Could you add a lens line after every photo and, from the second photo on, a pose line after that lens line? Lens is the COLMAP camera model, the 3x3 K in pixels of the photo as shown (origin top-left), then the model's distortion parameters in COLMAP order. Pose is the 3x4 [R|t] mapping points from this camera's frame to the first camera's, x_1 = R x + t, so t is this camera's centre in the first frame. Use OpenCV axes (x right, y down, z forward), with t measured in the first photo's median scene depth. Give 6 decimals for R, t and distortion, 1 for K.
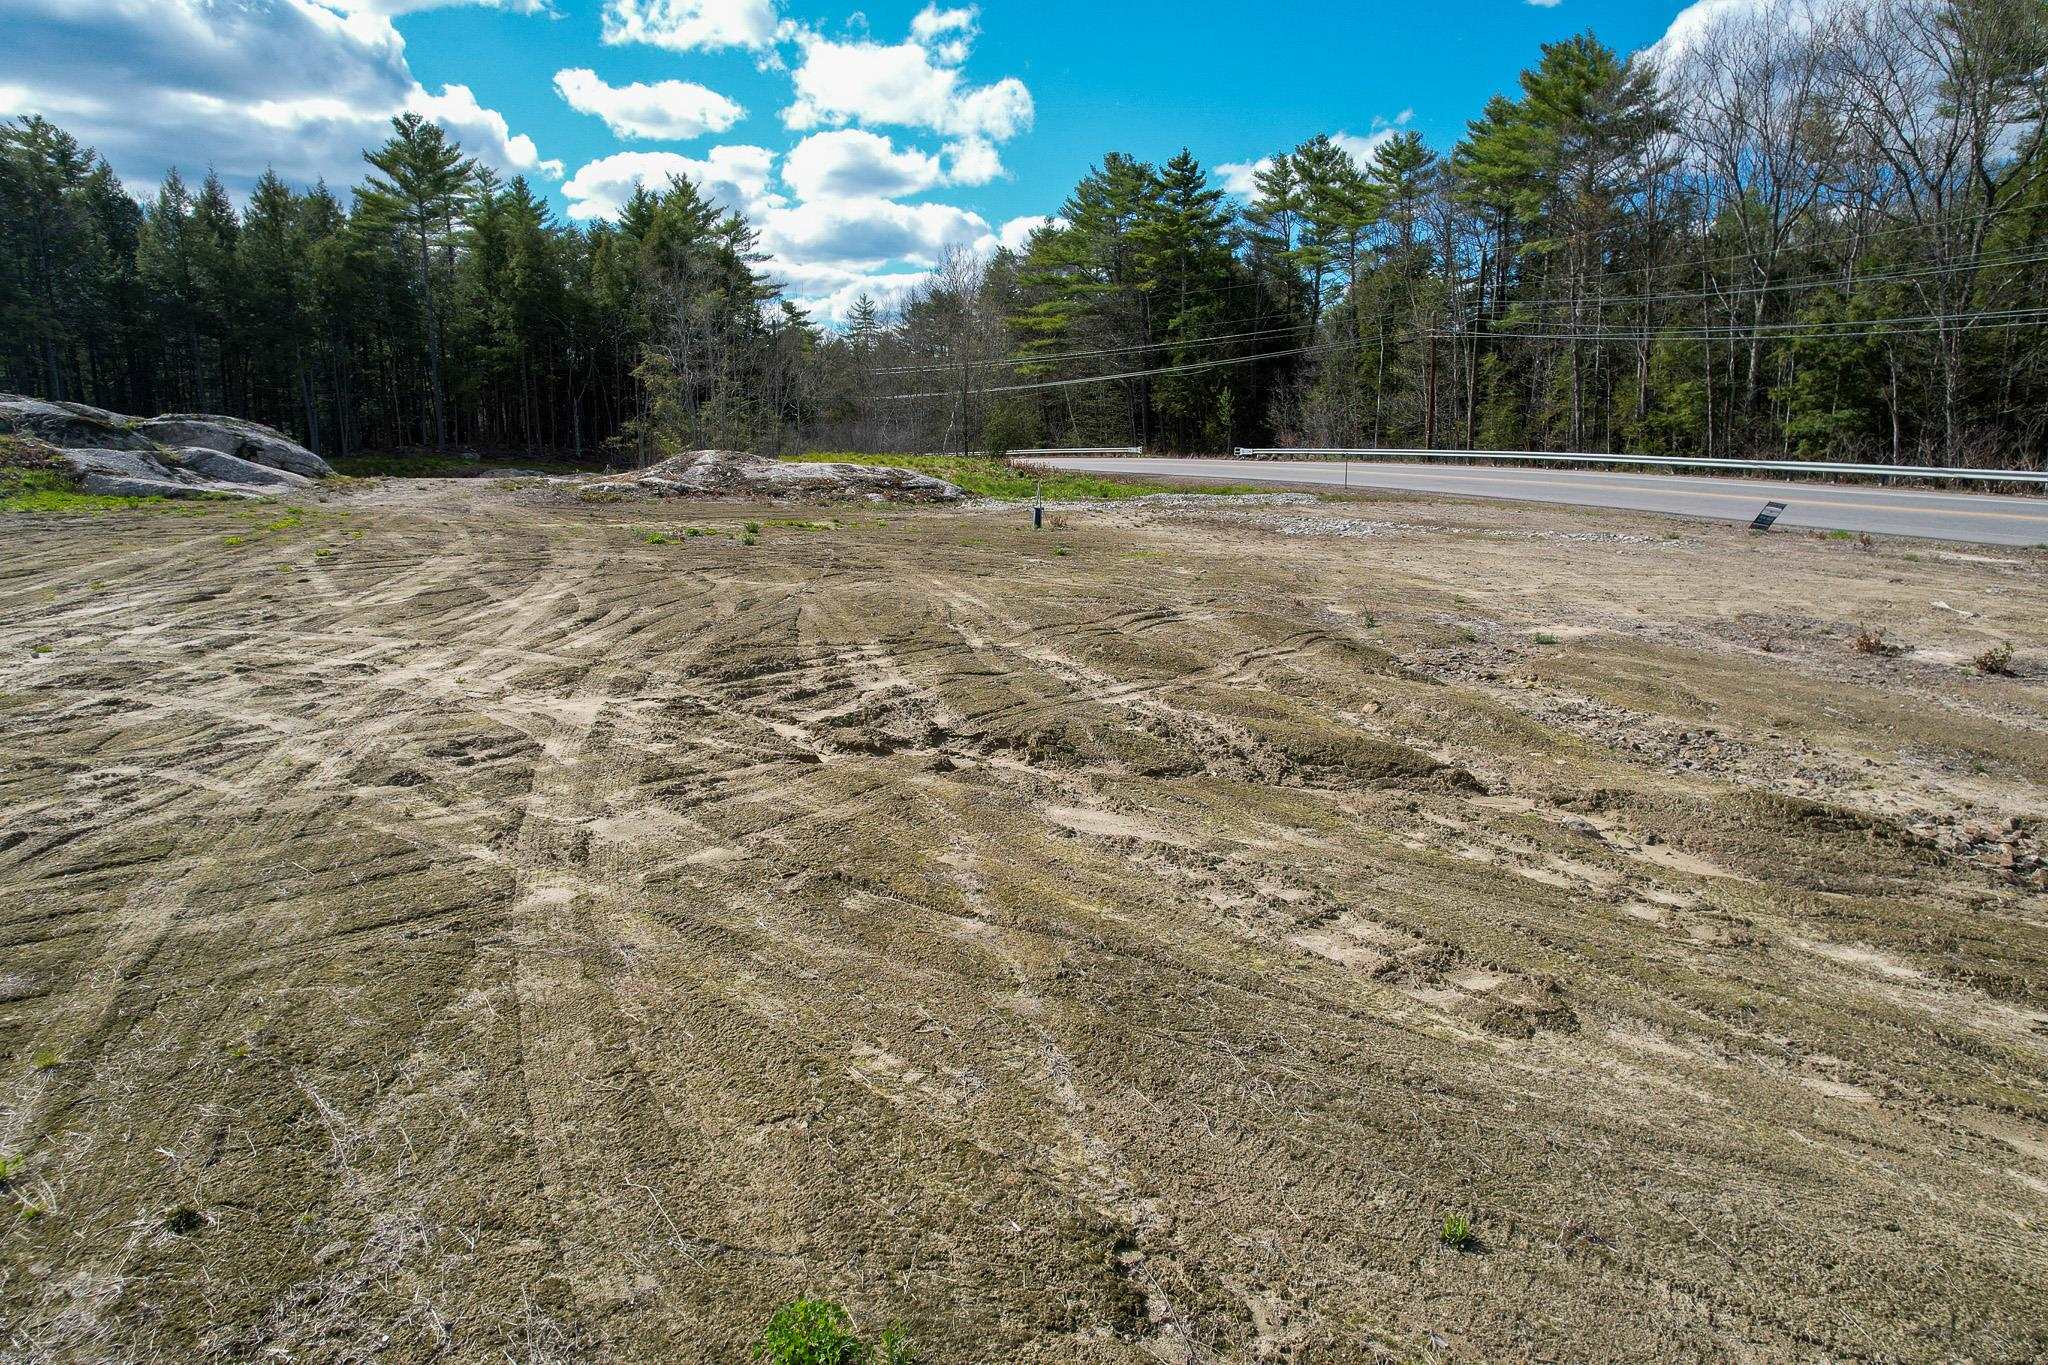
lens RADIAL K [[1305.5, 0, 1037.0], [0, 1305.5, 696.6], [0, 0, 1]] dist [-0.066783, 0.050878]
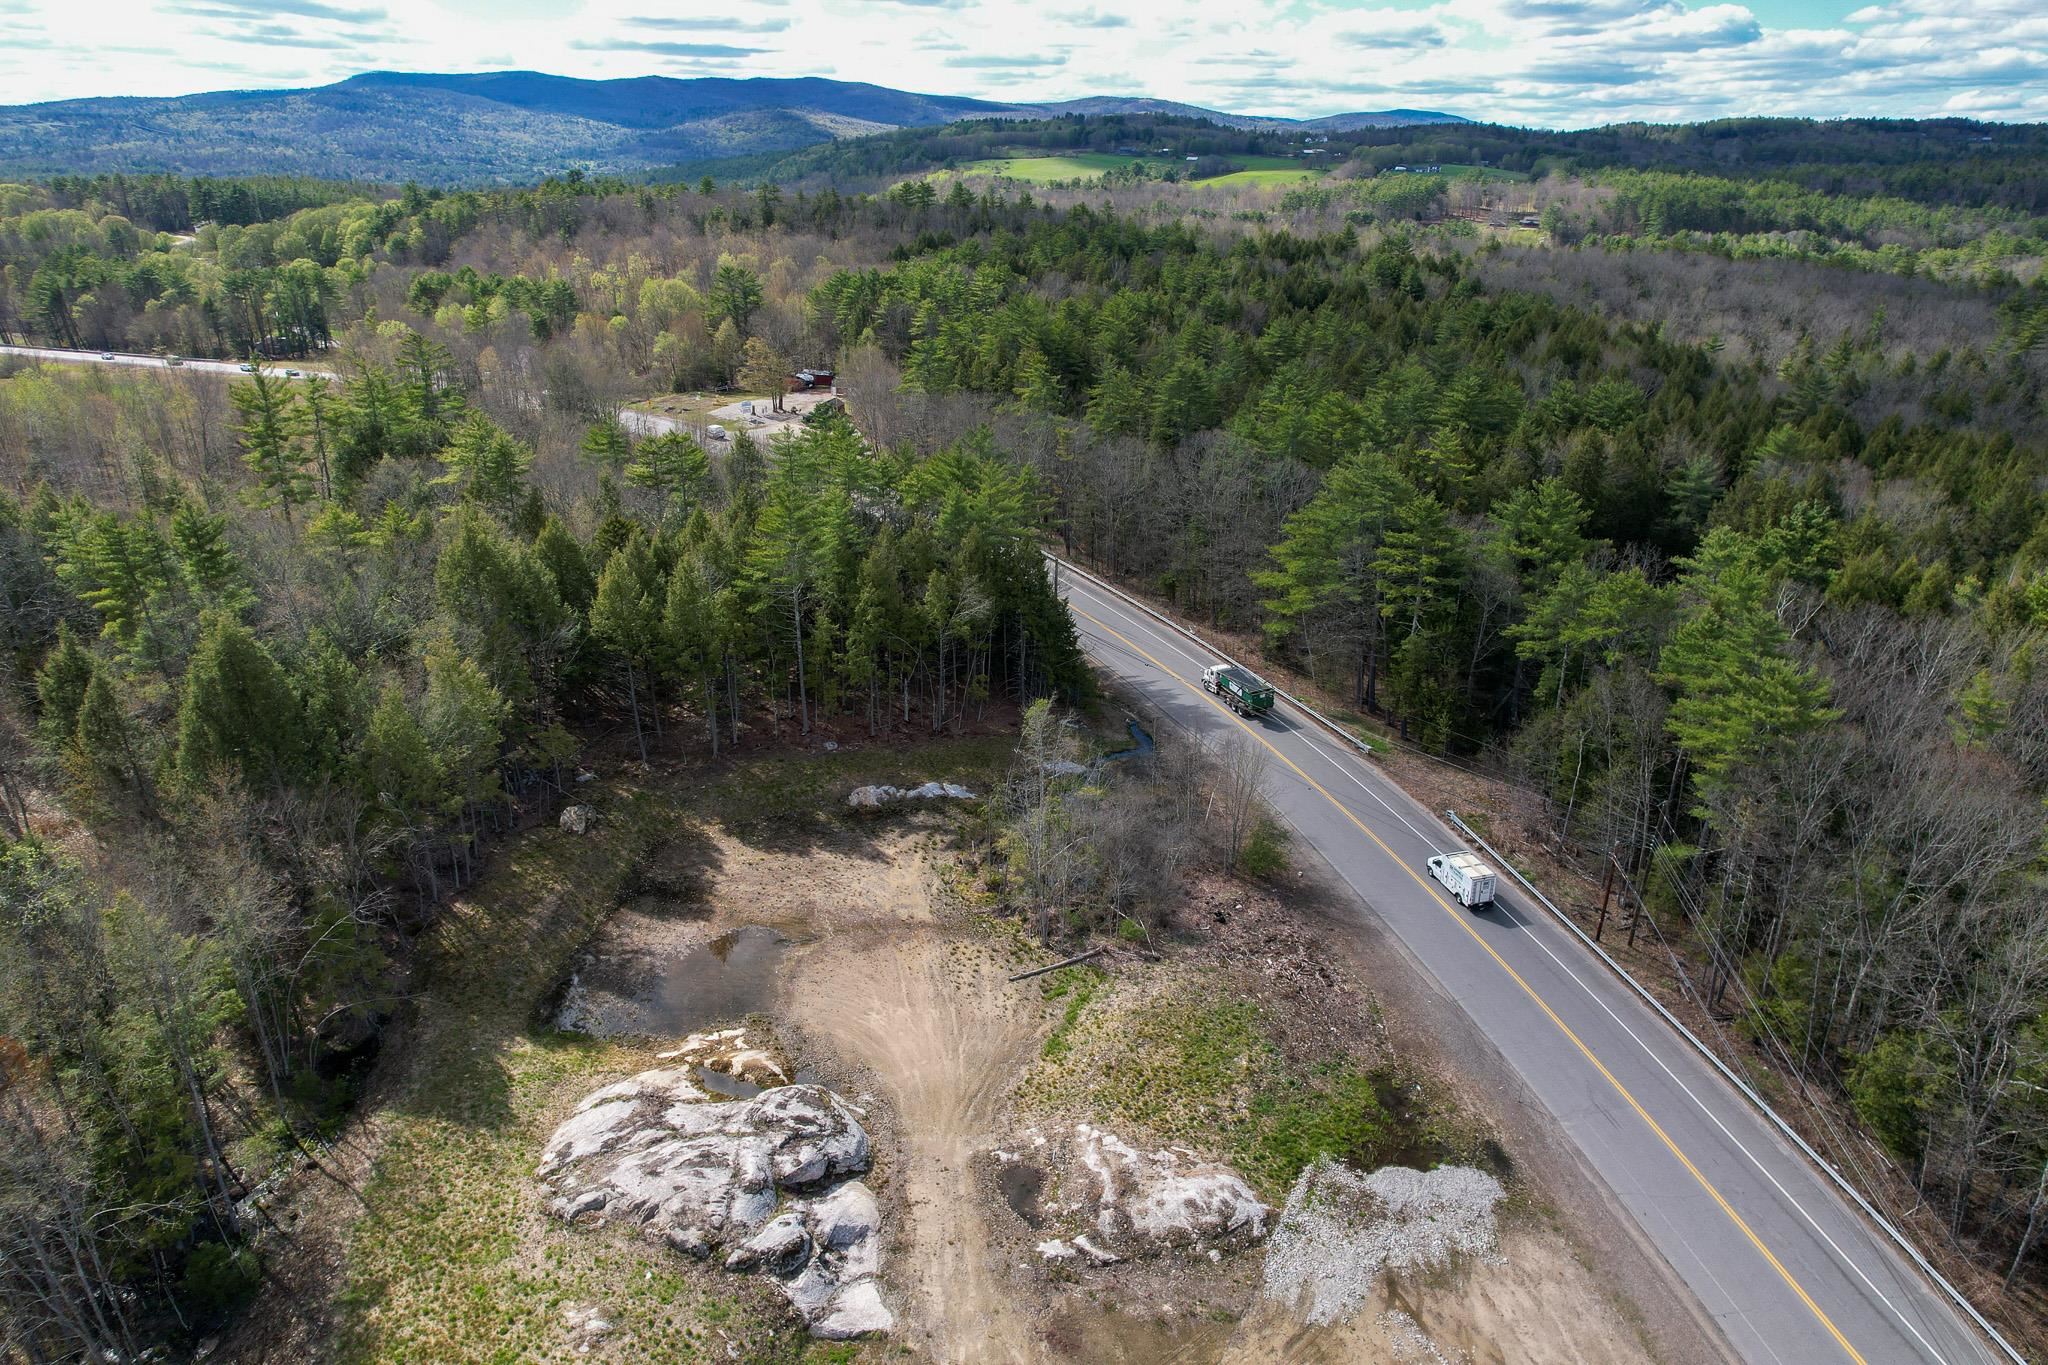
lens RADIAL K [[1305.5, 0, 1028.0], [0, 1305.5, 692.6], [0, 0, 1]] dist [-0.066783, 0.050878]
pose [[0.989457, 0.065018, -0.129411, -0.112022], [-0.037341, 0.977882, 0.205798, -0.690538], [0.139930, -0.198796, 0.970000, -0.285465]]
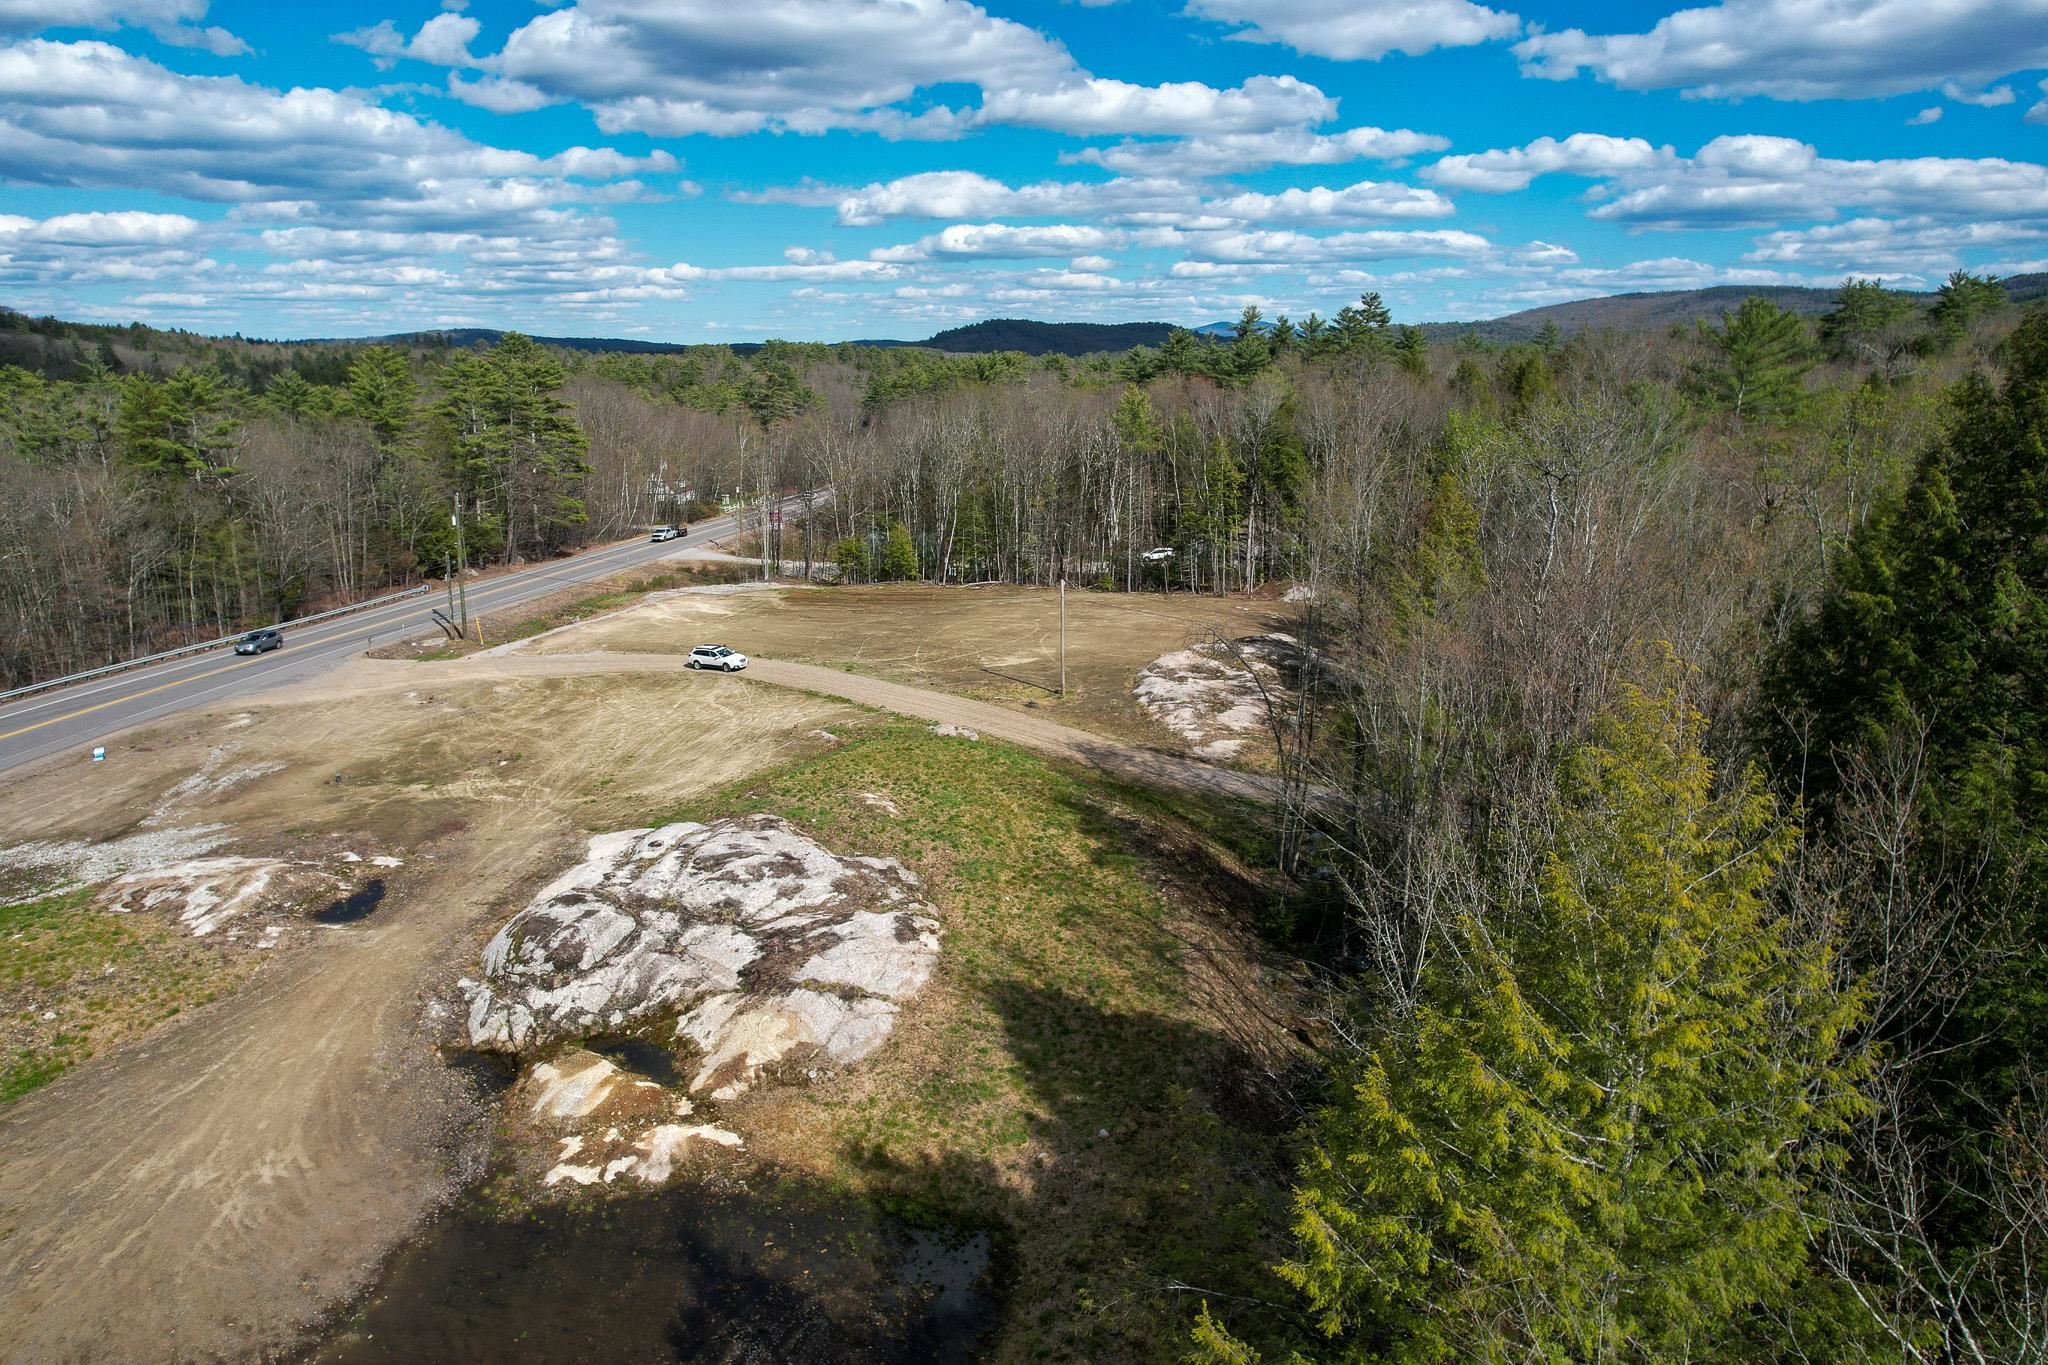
lens RADIAL K [[1305.5, 0, 1027.4], [0, 1305.5, 692.1], [0, 0, 1]] dist [-0.066783, 0.050878]
pose [[-0.940764, -0.087462, 0.327588, -0.865058], [0.062923, 0.904340, 0.422148, -0.529890], [-0.333173, 0.417755, -0.845267, 1.099778]]
